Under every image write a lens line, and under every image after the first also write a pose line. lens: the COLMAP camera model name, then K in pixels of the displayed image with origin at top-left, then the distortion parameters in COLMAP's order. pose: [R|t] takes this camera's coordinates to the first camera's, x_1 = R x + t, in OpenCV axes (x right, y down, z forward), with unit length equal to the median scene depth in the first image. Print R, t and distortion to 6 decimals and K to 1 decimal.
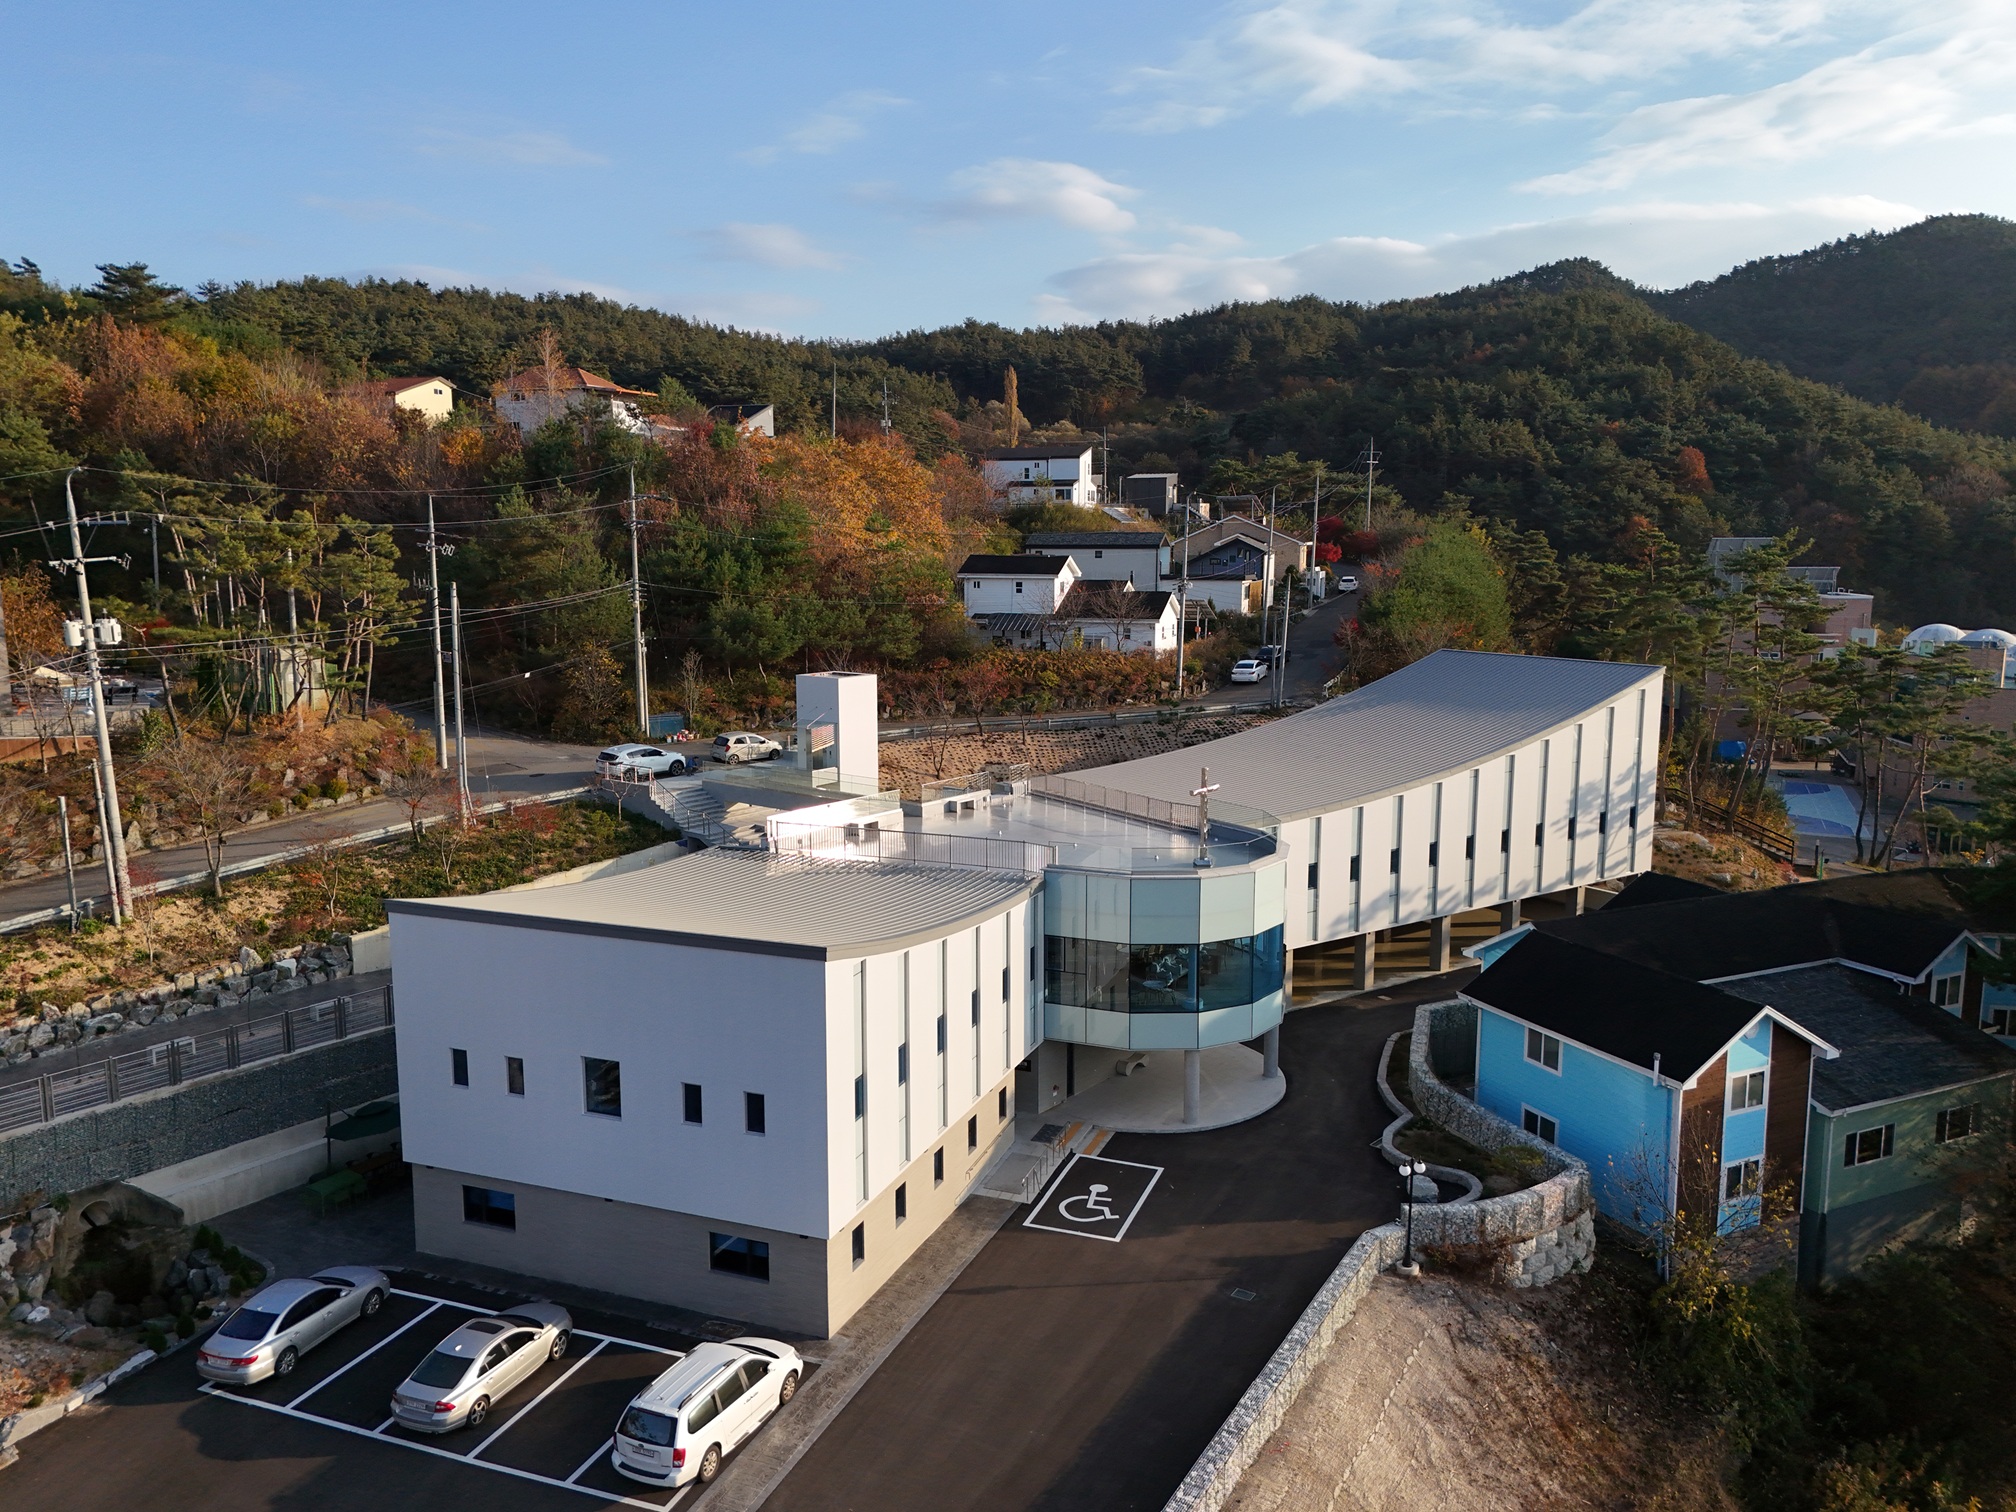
lens RADIAL K [[1415.8, 0, 1008.0], [0, 1415.8, 756.0], [0, 0, 1]] dist [0.091836, -0.127075]
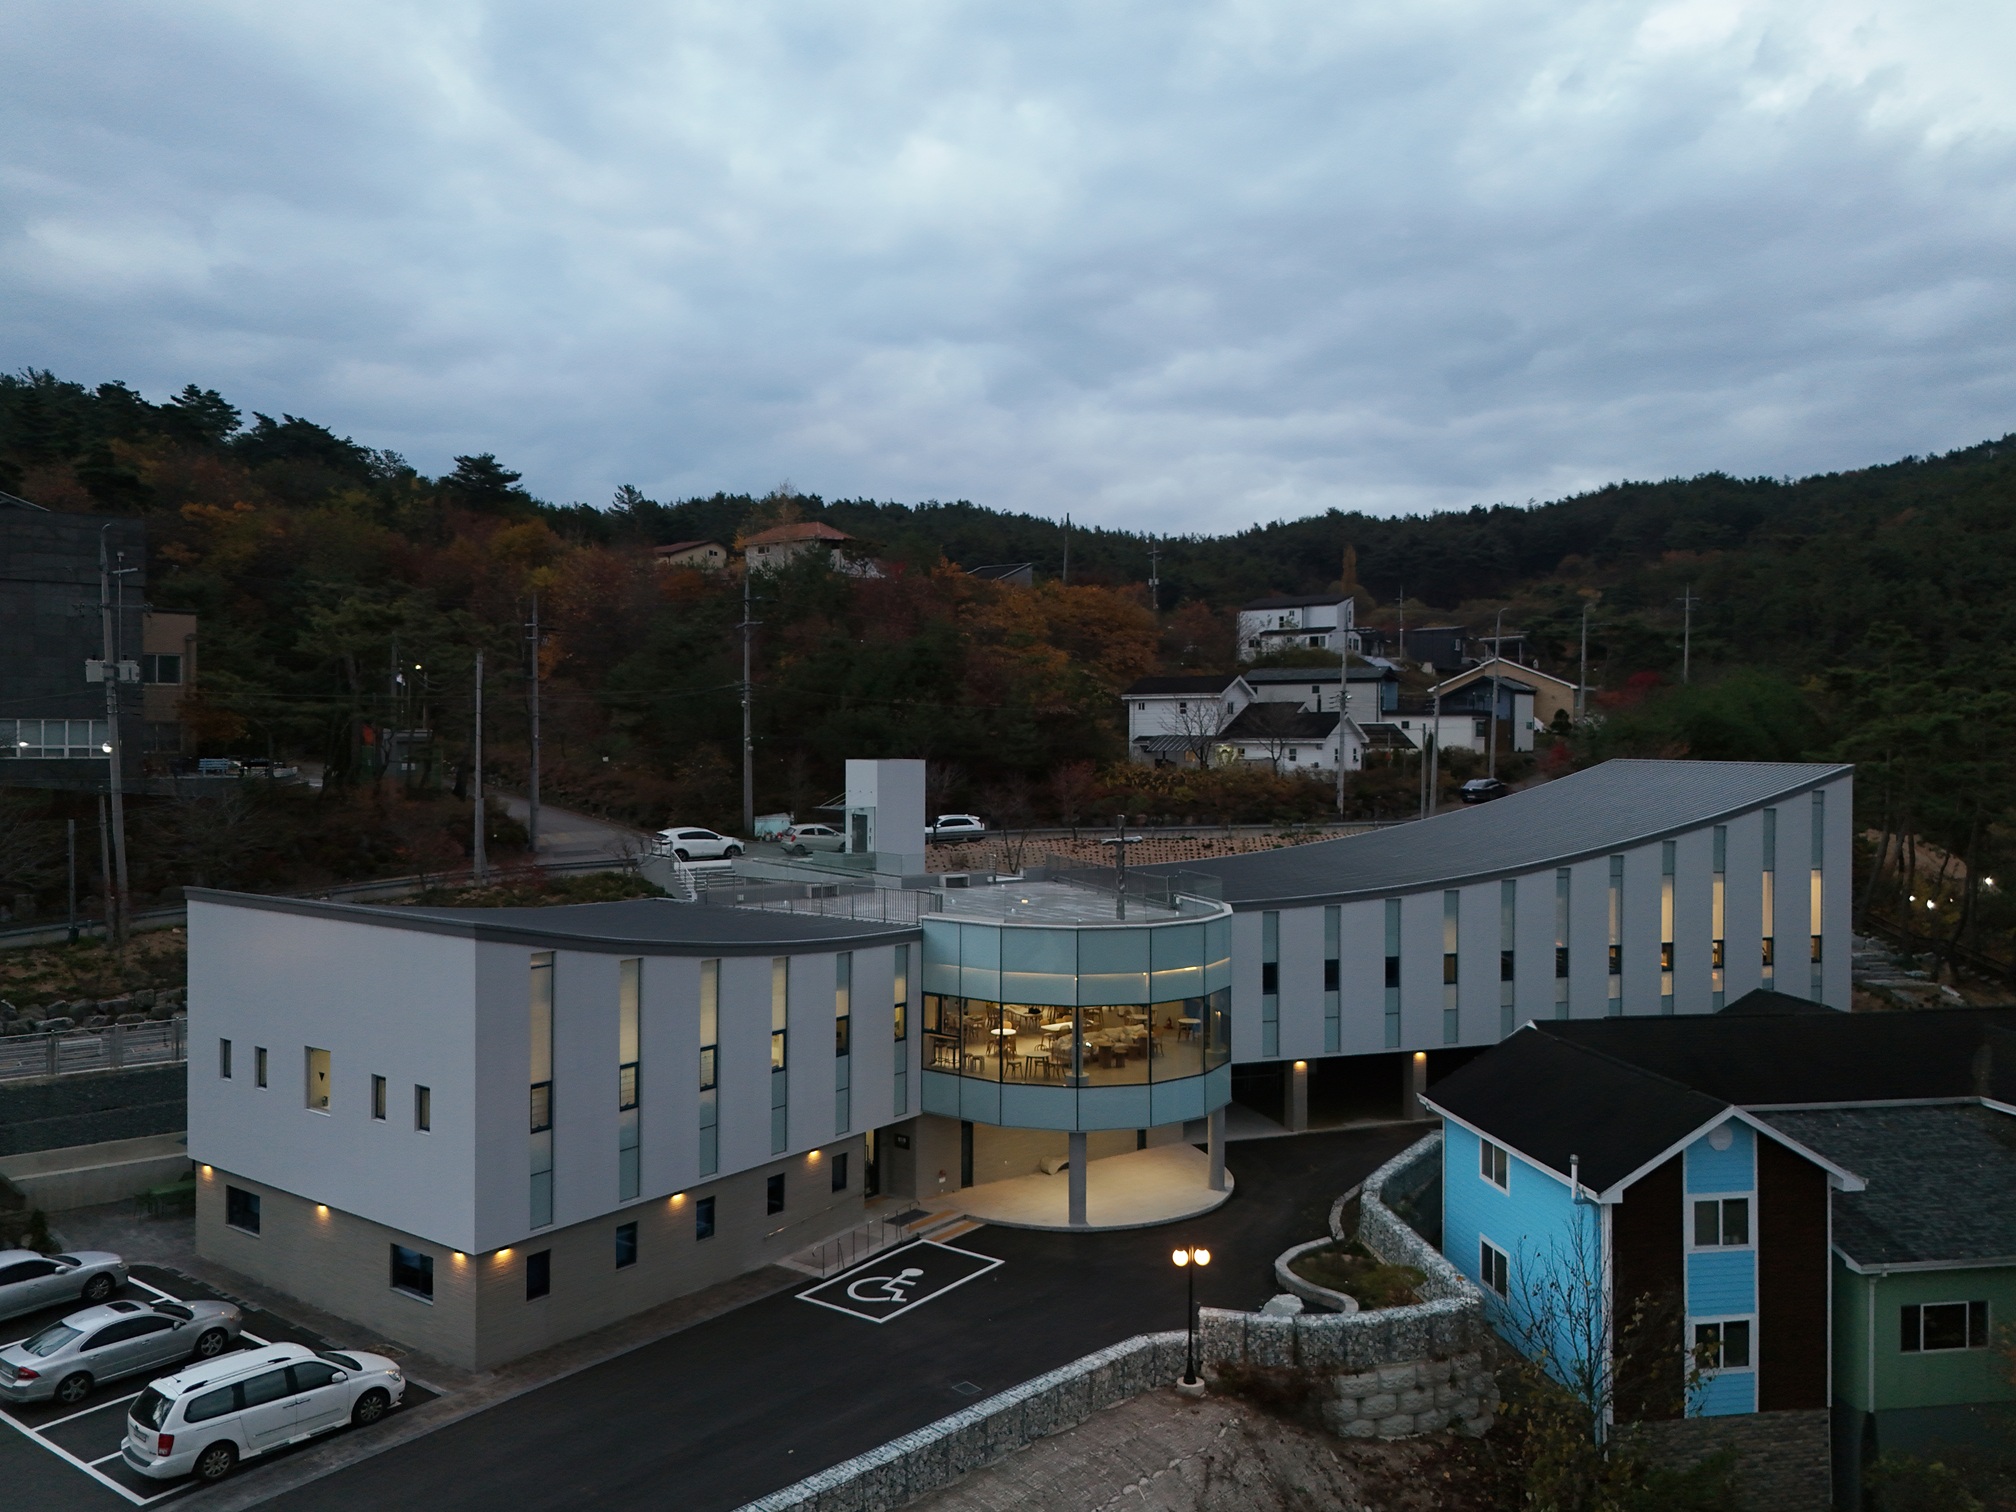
lens RADIAL K [[1430.5, 0, 1008.0], [0, 1430.5, 756.0], [0, 0, 1]] dist [0.050398, -0.035448]
pose [[0.965467, 0.006346, -0.260449, 0.317180], [-0.041801, 0.990525, -0.130819, 0.095296], [0.257151, 0.137188, 0.956584, 0.122799]]
